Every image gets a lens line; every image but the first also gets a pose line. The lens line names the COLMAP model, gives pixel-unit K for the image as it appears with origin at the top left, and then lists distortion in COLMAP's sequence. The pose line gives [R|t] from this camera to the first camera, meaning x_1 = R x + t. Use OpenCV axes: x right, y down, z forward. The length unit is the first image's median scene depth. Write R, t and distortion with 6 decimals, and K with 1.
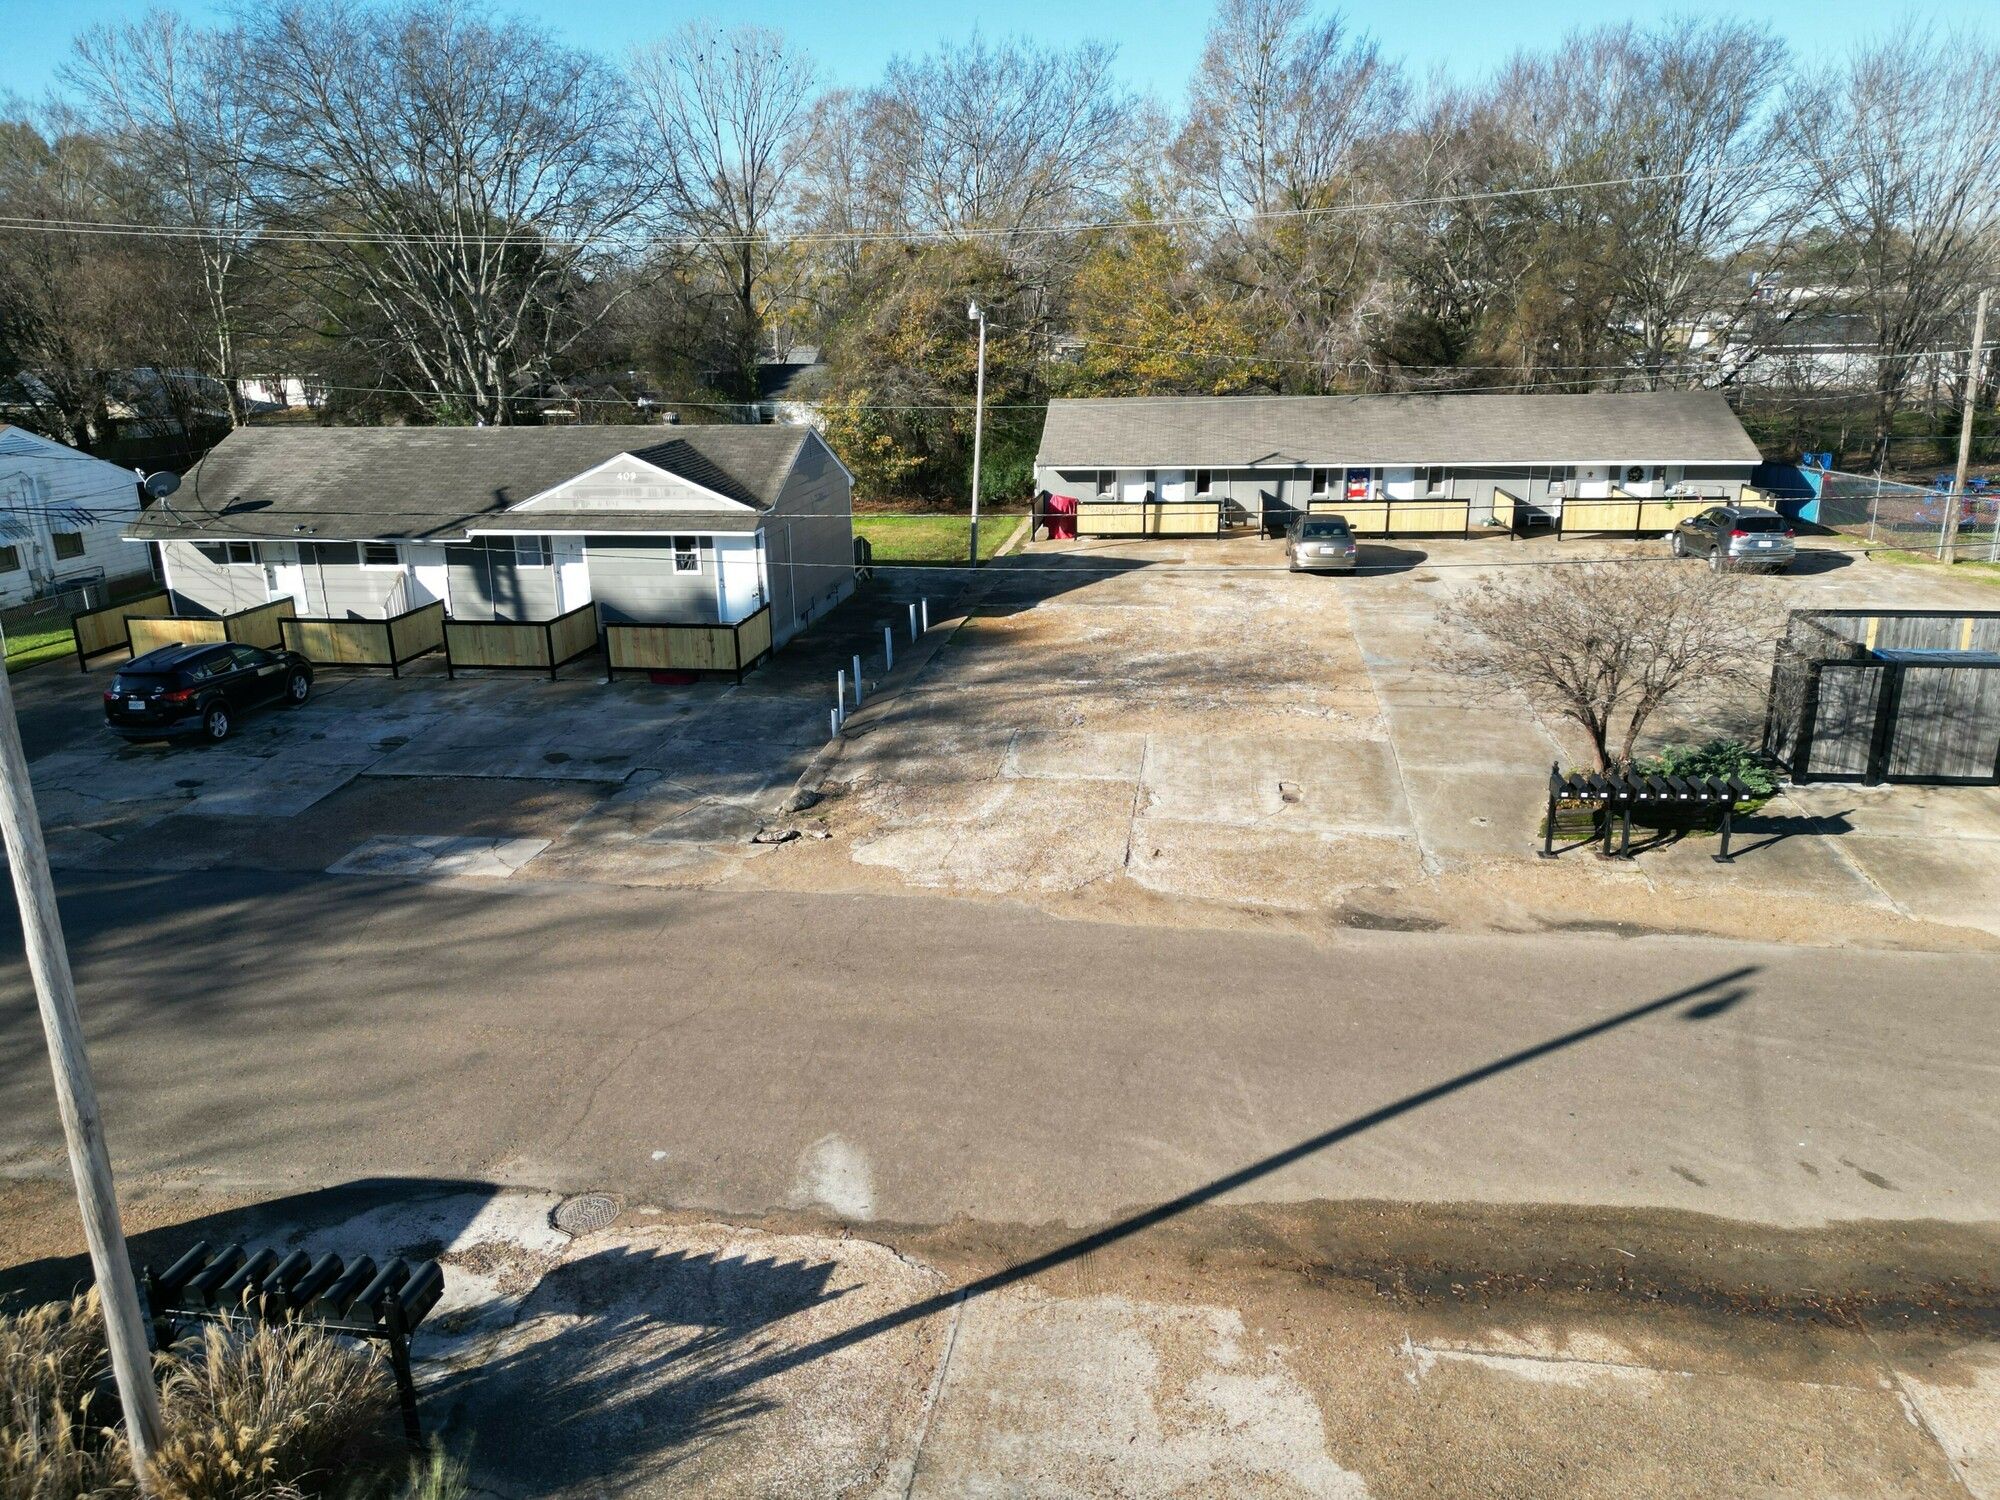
lens RADIAL K [[1450.1, 0, 1000.0], [0, 1450.1, 750.0], [0, 0, 1]] dist [0.089331, -0.103555]
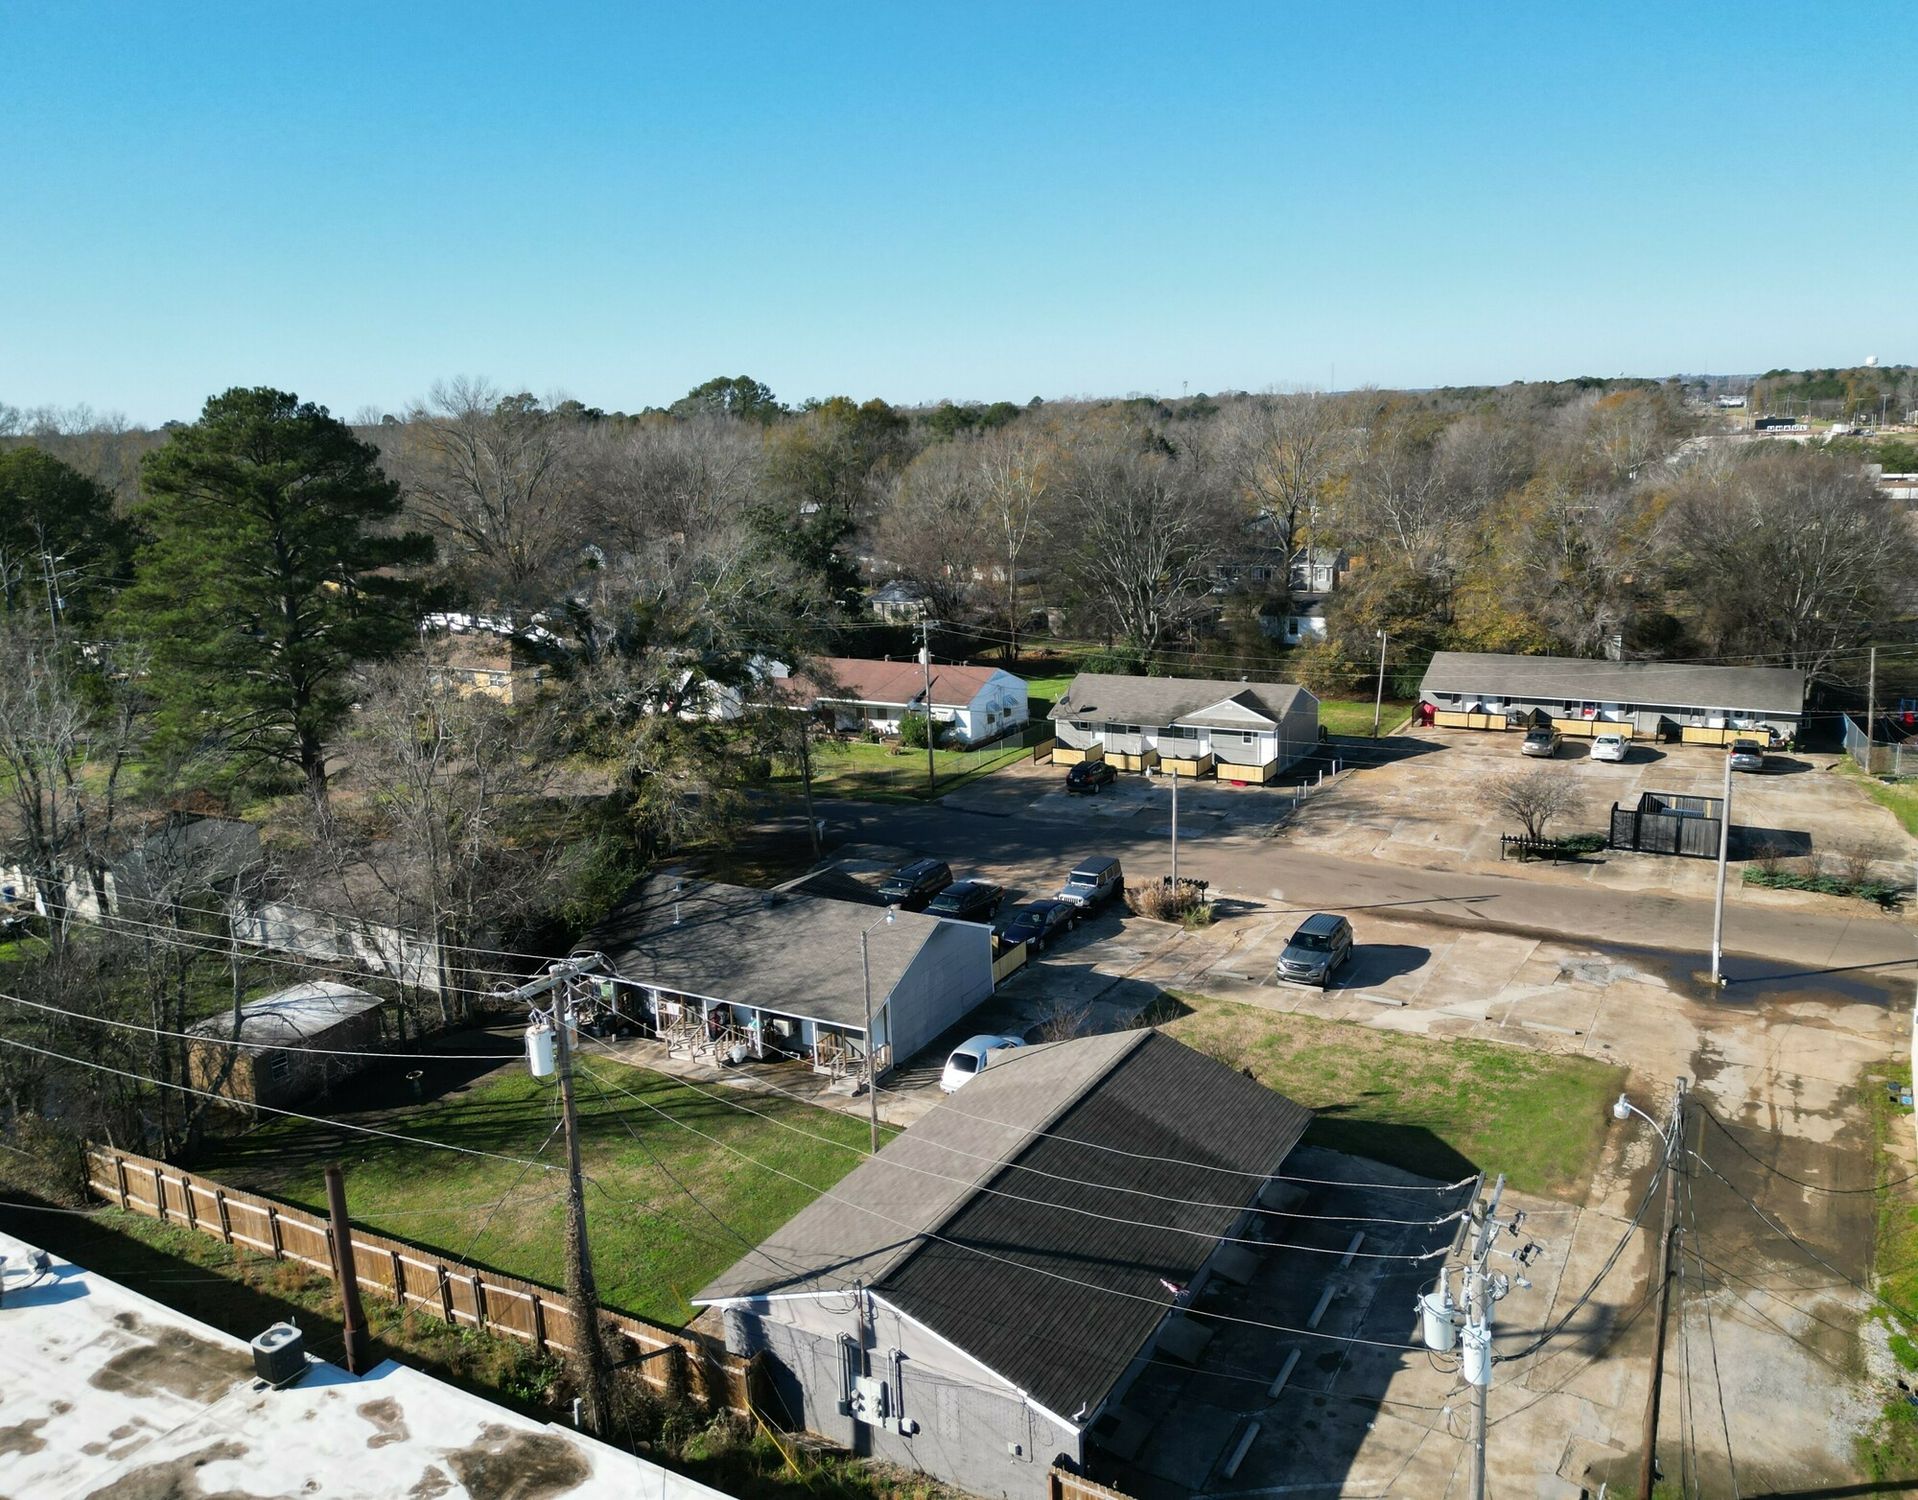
lens RADIAL K [[1440.8, 0, 959.0], [0, 1440.8, 750.0], [0, 0, 1]] dist [0.004974, -0.000555]
pose [[0.923908, 0.069250, -0.376295, 0.284653], [-0.092504, 0.994737, -0.044059, 0.052424], [0.371264, 0.075515, 0.925452, -1.599555]]
